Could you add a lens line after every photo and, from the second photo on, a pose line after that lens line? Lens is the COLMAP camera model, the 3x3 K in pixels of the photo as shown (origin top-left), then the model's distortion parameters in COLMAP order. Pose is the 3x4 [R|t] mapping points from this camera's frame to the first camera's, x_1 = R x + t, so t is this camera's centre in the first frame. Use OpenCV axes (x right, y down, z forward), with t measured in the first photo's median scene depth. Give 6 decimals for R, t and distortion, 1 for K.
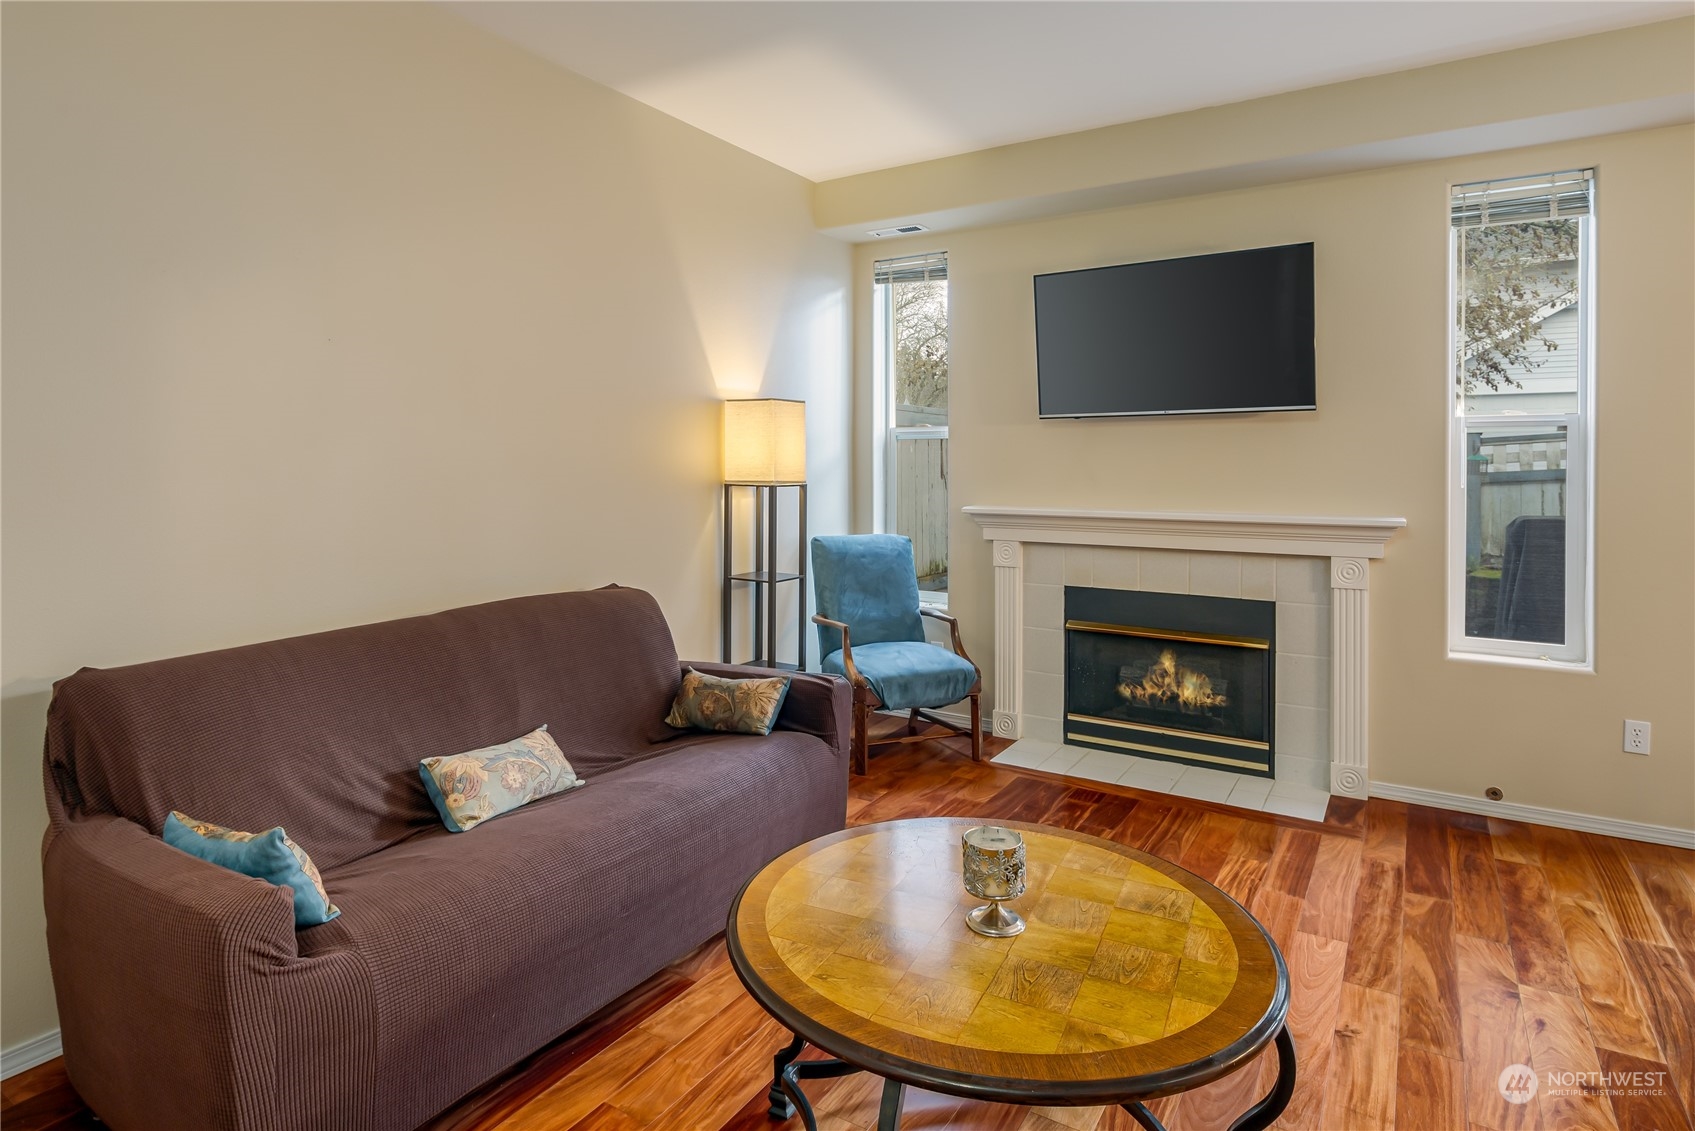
lens RADIAL K [[919.6, 0, 845.3], [0, 919.6, 480.9], [0, 0, 1]] dist [0.002168, 0.000001]
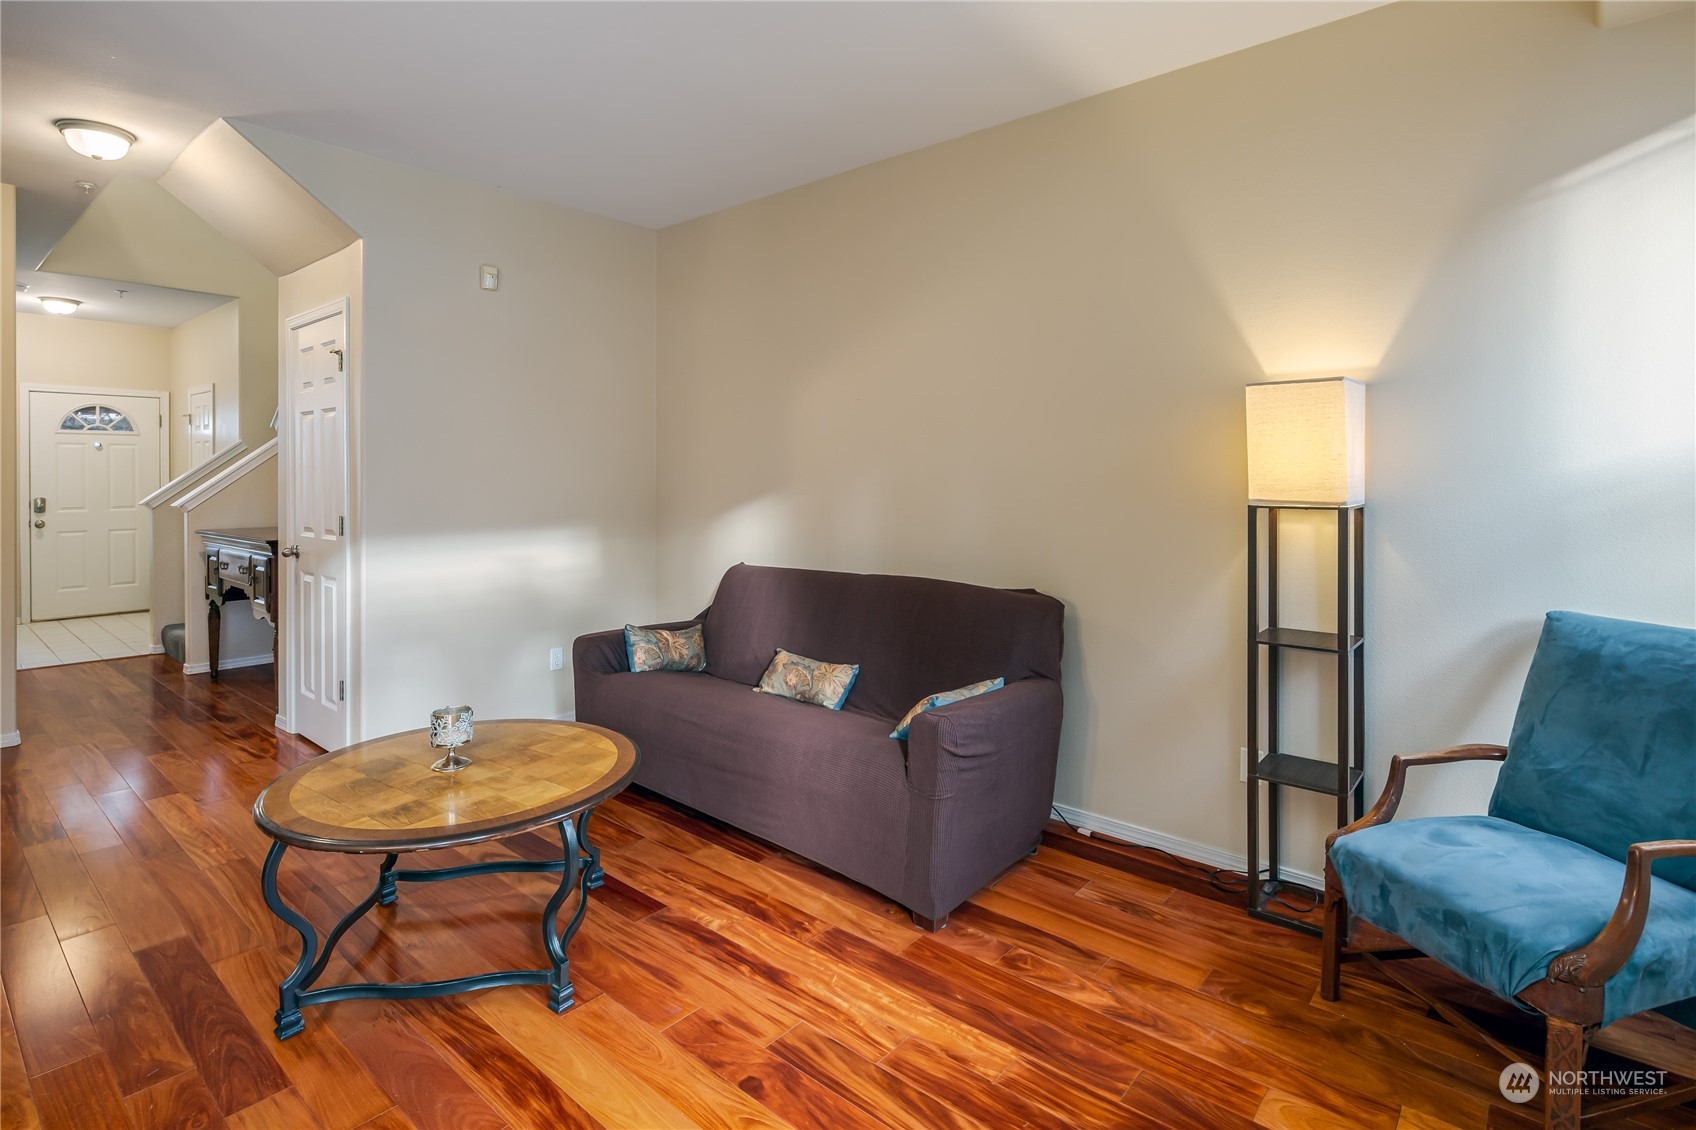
lens RADIAL K [[853.5, 0, 841.1], [0, 853.5, 442.9], [0, 0, 1]] dist [-0.004431, -0.002726]
pose [[-0.151552, -0.014965, -0.988336, 1.017830], [-0.008054, 0.999871, -0.013905, -0.056128], [0.988416, 0.005852, -0.151653, 1.240250]]
